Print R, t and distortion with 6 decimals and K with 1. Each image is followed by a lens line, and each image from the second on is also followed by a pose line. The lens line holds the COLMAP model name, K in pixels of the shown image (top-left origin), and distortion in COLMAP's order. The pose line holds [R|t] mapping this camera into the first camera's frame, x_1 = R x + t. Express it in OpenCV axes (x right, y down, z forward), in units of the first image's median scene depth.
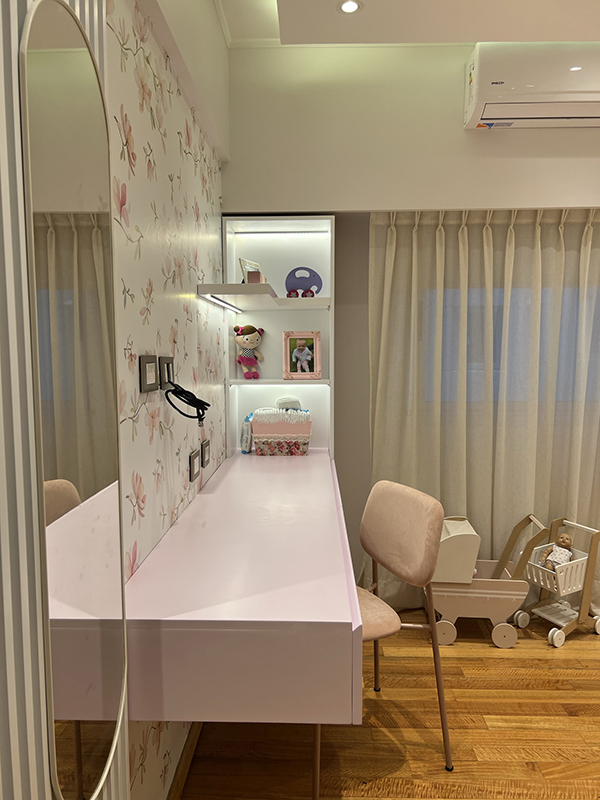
lens RADIAL K [[601.9, 0, 300.6], [0, 601.9, 403.2], [0, 0, 1]] dist [0.026178, -0.002680]
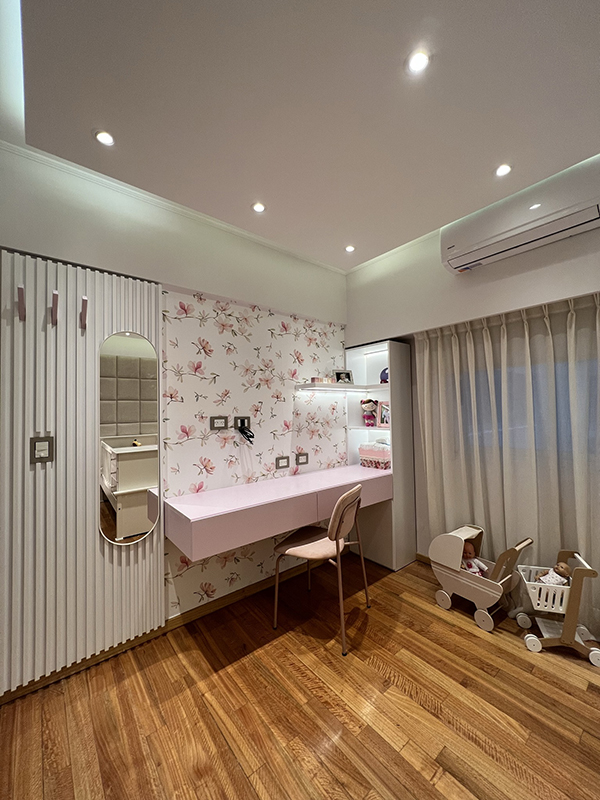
lens RADIAL K [[320.0, 0, 301.8], [0, 320.0, 398.9], [0, 0, 1]] dist [-0.000304, 0.000069]
pose [[0.652855, -0.035322, -0.756659, 0.601746], [-0.052844, 0.994355, -0.092013, -0.023740], [0.755637, 0.100056, 0.647303, 0.164295]]
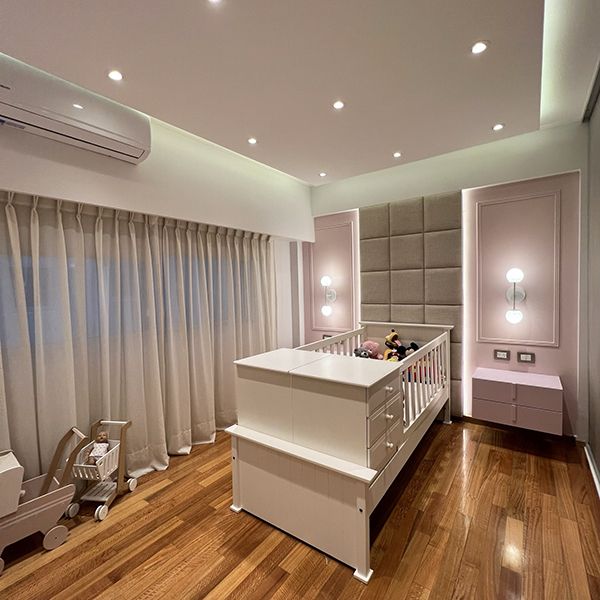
lens RADIAL K [[321.6, 0, 300.0], [0, 321.6, 300.0], [0, 0, 1]] dist [0.002065, 0.002272]
pose [[0.567496, -0.048649, 0.821938, 0.097537], [0.101180, 0.994808, -0.010978, -0.036093], [-0.817136, 0.089394, 0.569472, 0.170836]]
